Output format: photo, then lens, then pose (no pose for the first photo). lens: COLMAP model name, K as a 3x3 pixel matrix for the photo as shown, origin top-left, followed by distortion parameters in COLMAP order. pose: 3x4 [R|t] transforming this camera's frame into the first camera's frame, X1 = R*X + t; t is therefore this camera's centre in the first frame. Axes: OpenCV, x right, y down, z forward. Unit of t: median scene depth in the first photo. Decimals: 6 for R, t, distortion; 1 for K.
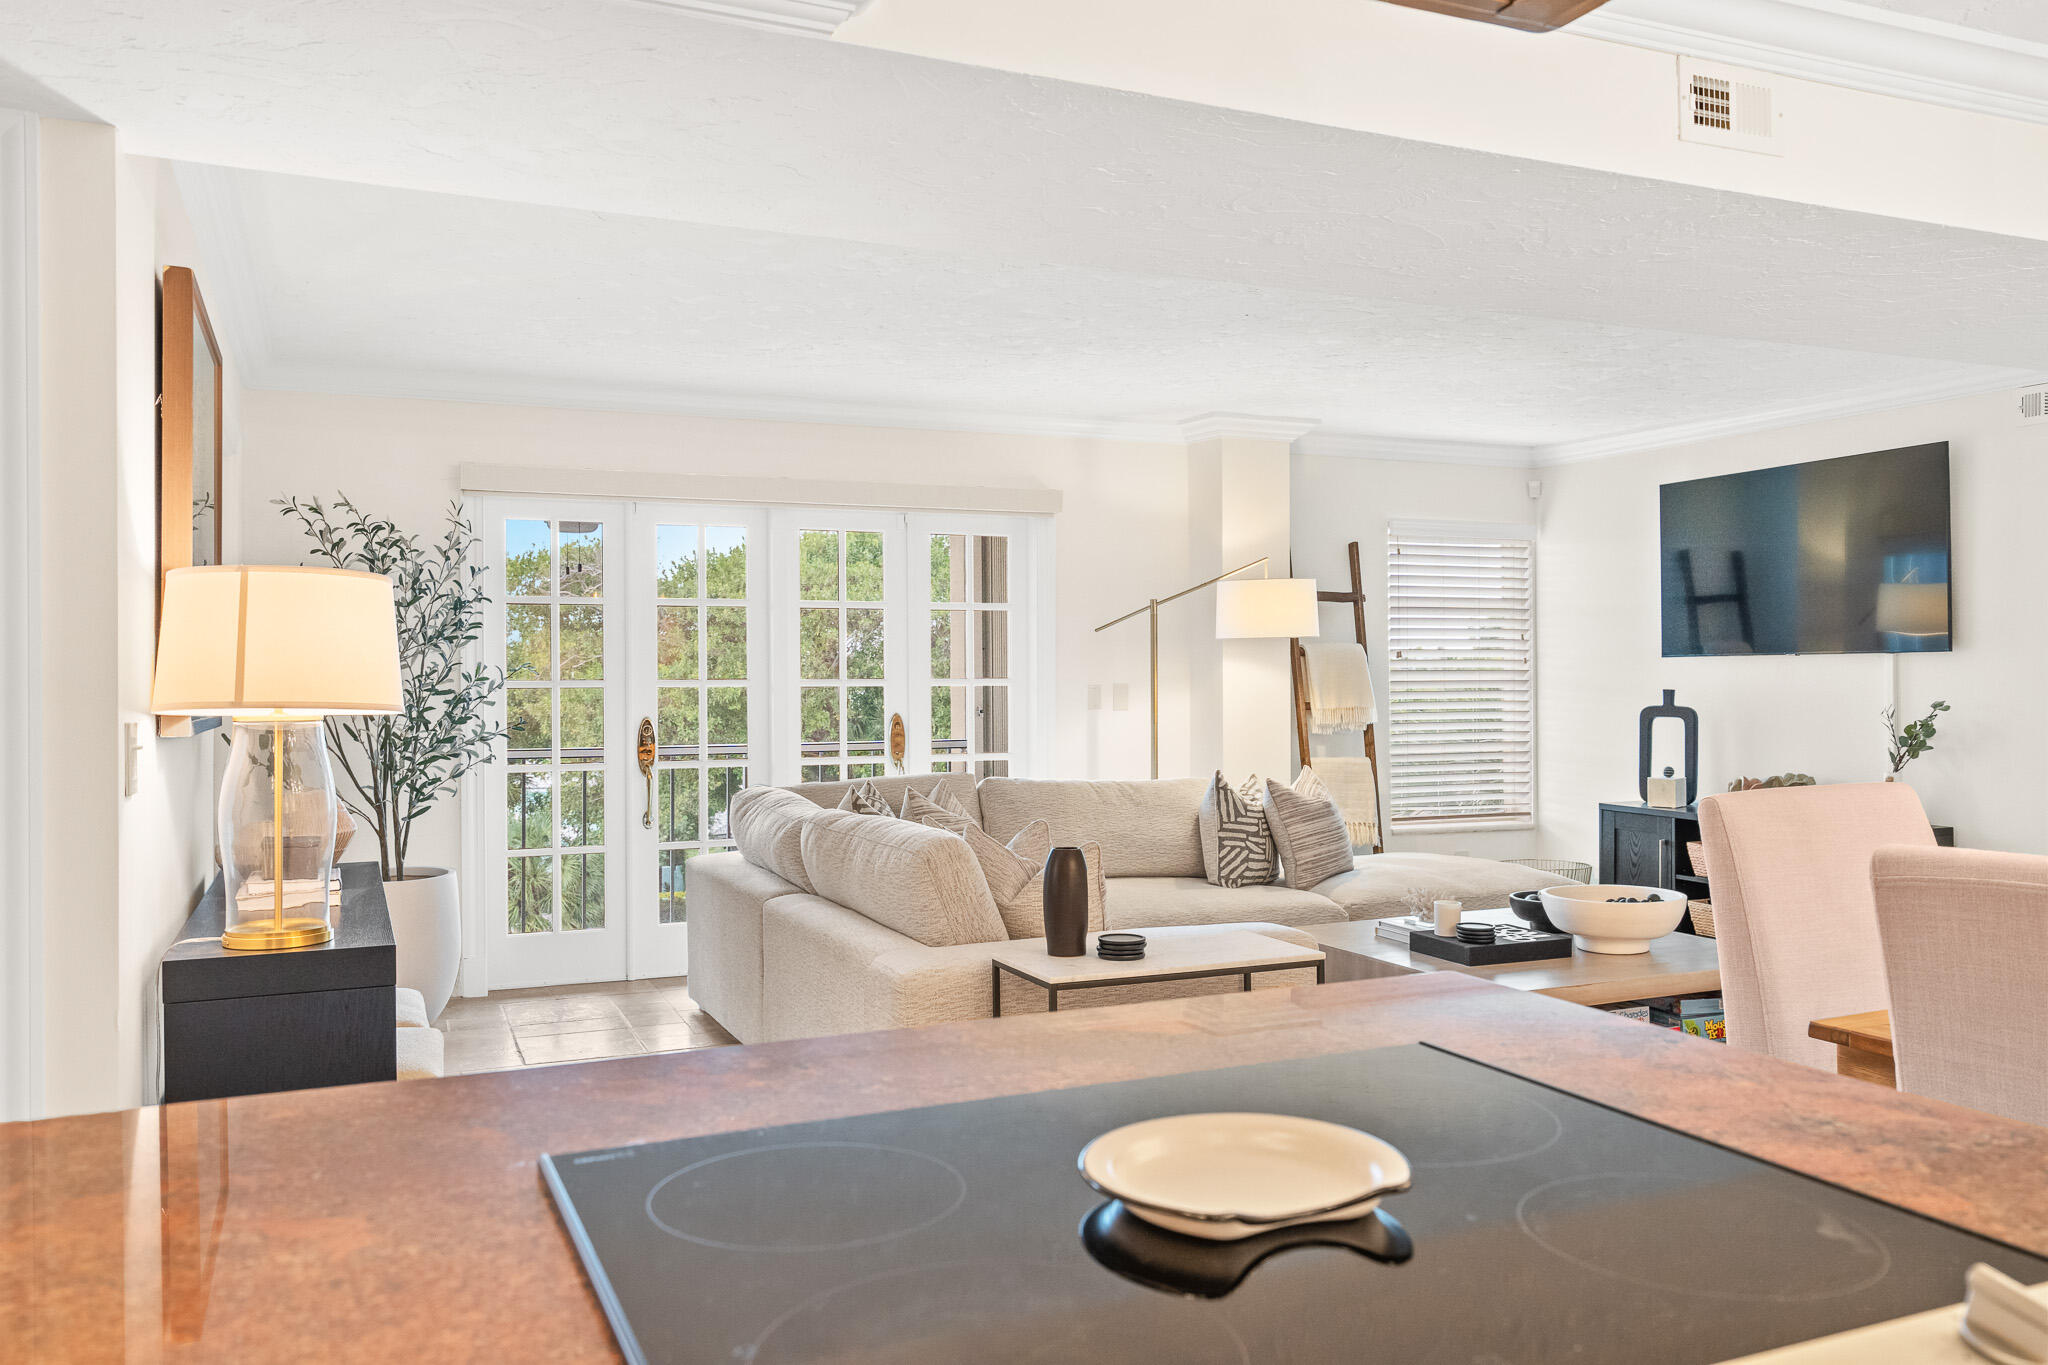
lens RADIAL K [[1589.5, 0, 1024.5], [0, 1589.5, 676.9], [0, 0, 1]] dist [0.049193, 0.004345]
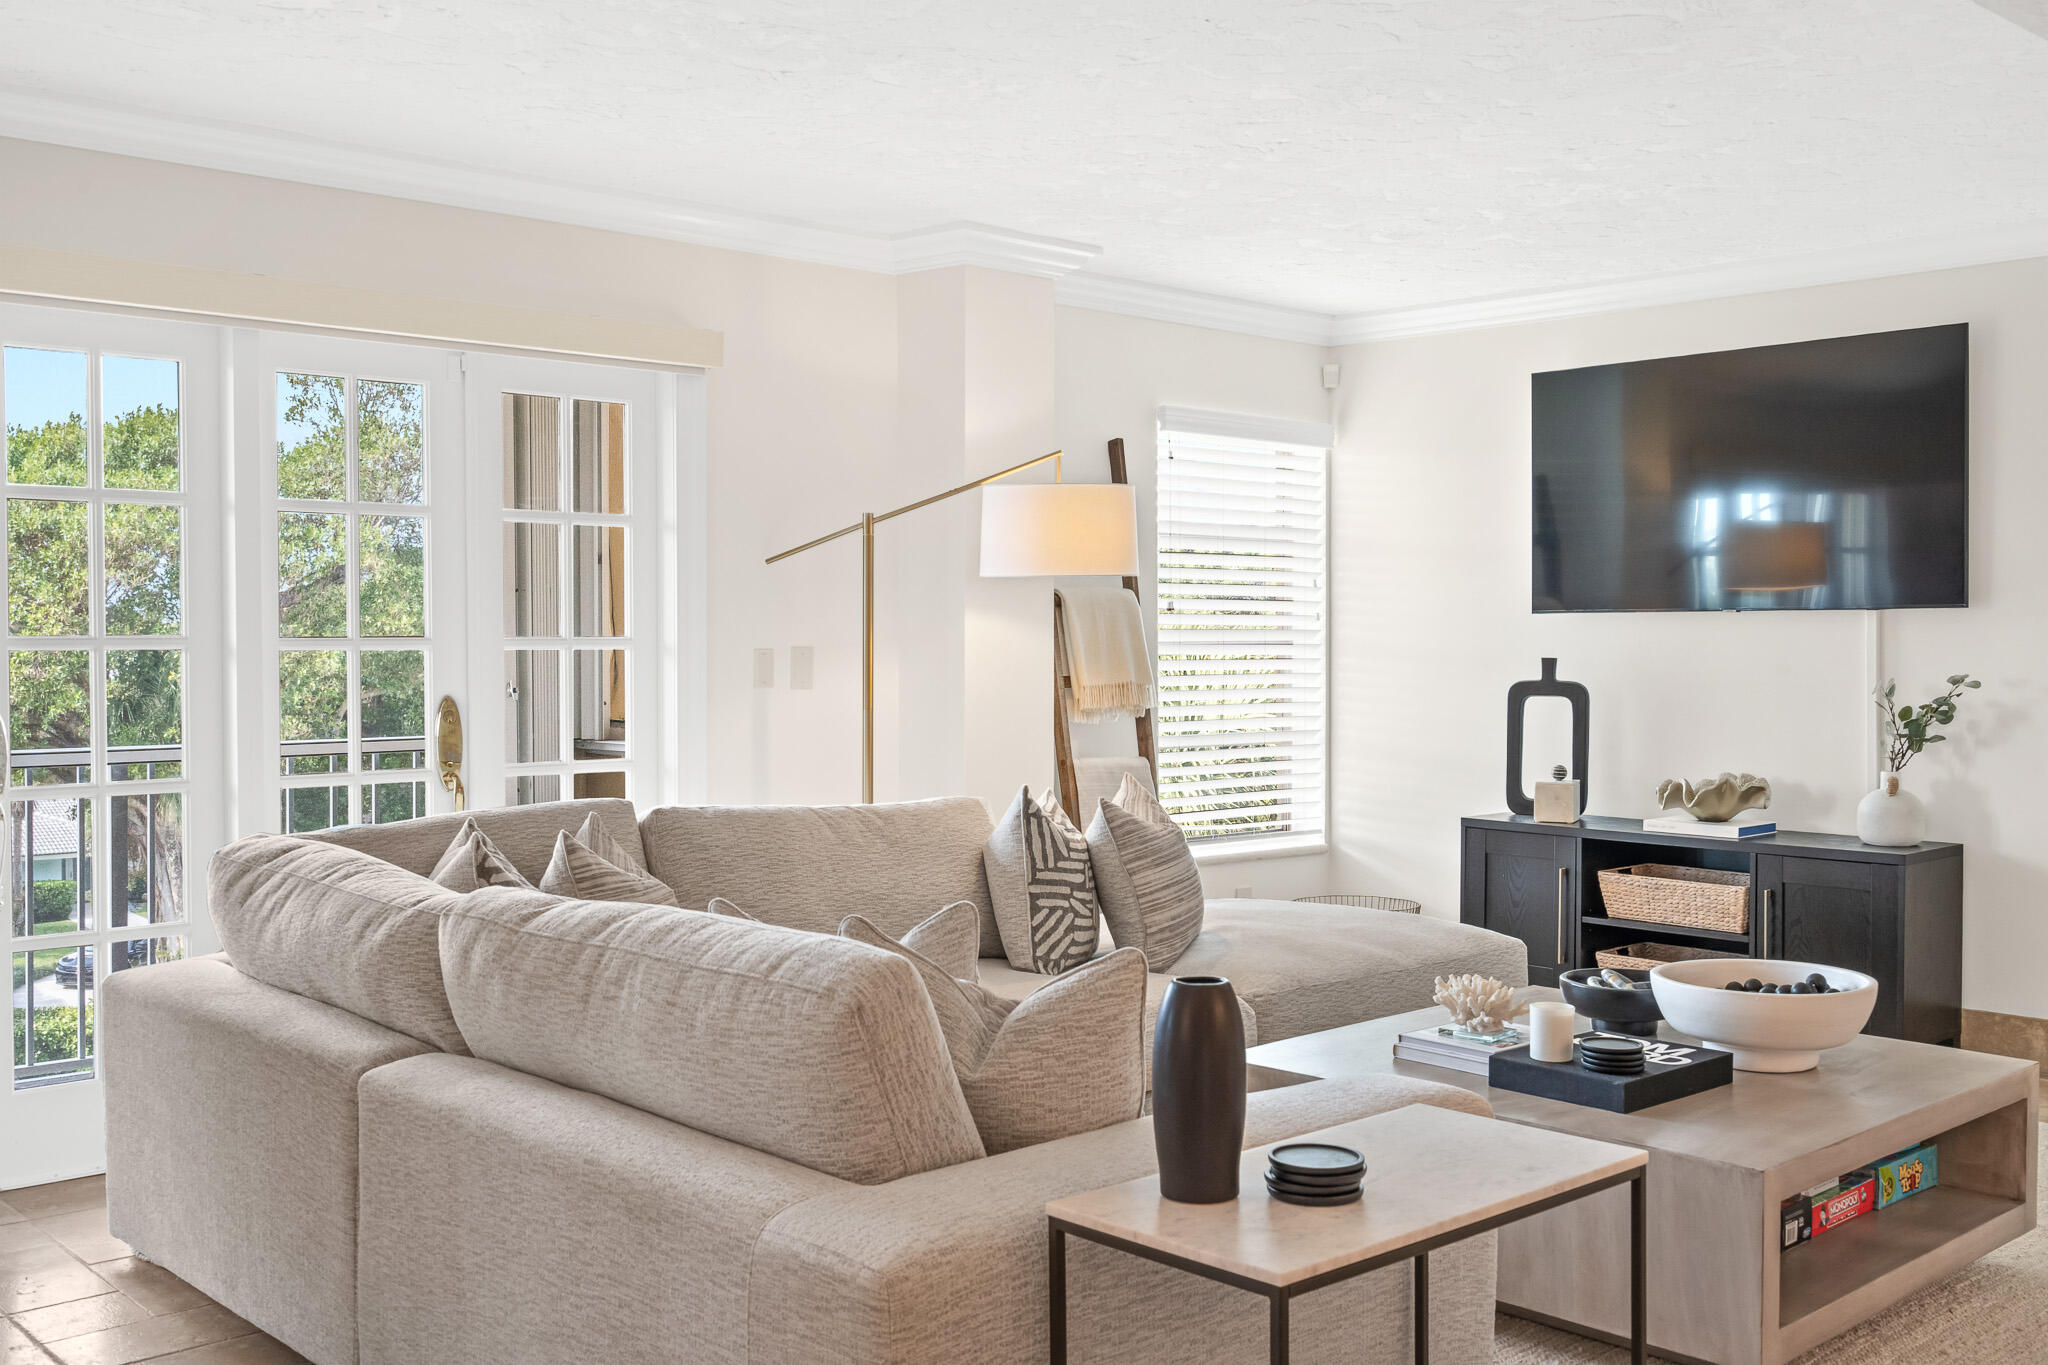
lens RADIAL K [[2006.0, 0, 1023.7], [0, 2006.0, 681.0], [0, 0, 1]] dist [0.024601, 0.000000]
pose [[0.944908, -0.001484, 0.327334, -0.123179], [-0.005333, 0.999787, 0.019928, 0.001573], [-0.327294, -0.020576, 0.944699, 0.233511]]
